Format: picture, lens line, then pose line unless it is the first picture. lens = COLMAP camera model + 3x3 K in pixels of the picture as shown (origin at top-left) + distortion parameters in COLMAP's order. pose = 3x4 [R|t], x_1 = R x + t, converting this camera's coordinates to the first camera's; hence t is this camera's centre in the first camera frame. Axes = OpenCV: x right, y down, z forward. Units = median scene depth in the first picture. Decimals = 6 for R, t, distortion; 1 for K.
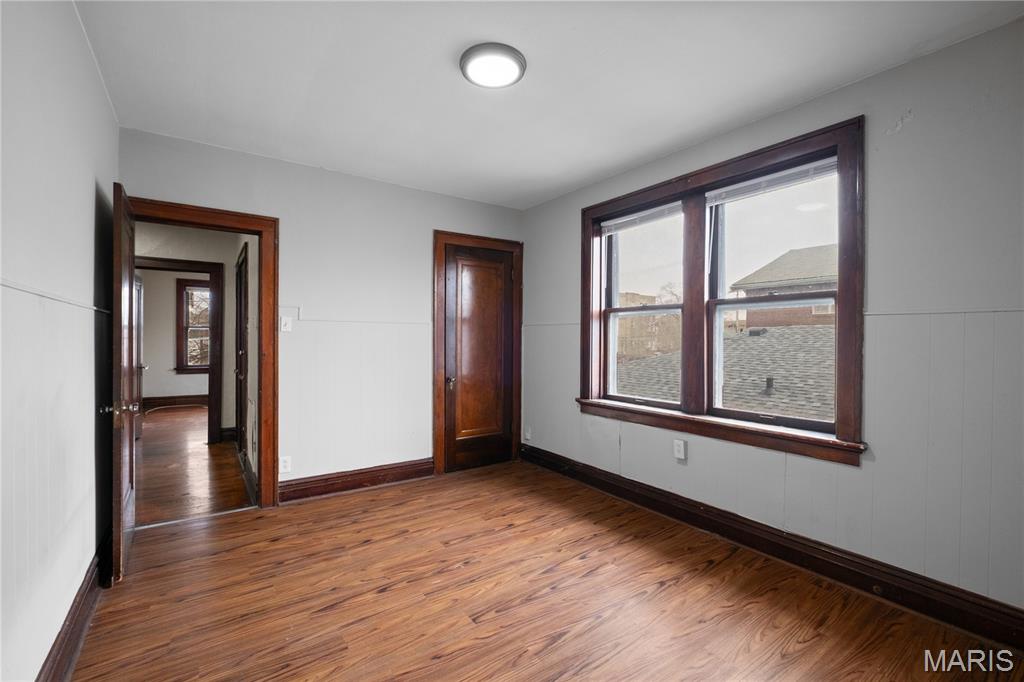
lens RADIAL K [[449.5, 0, 510.9], [0, 449.5, 340.5], [0, 0, 1]] dist [-0.002511, -0.000879]
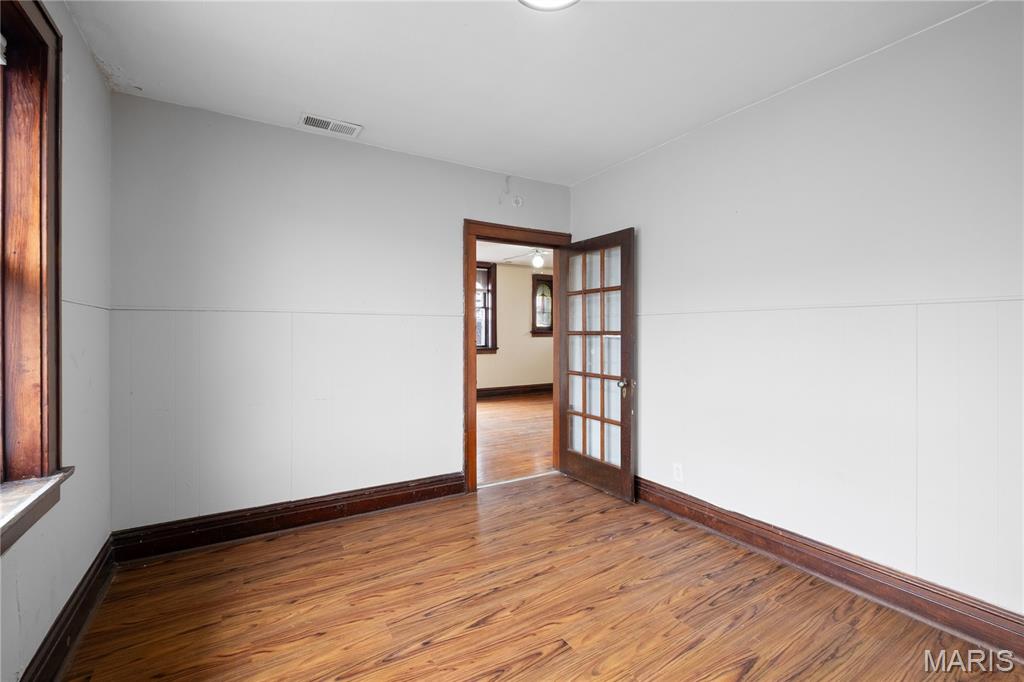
lens RADIAL K [[454.9, 0, 514.9], [0, 454.9, 329.6], [0, 0, 1]] dist [-0.002049, -0.000436]
pose [[-0.998552, -0.007266, 0.053309, -0.026087], [-0.006936, 0.999956, 0.006356, -0.017412], [-0.053353, 0.005977, -0.998558, 1.984275]]
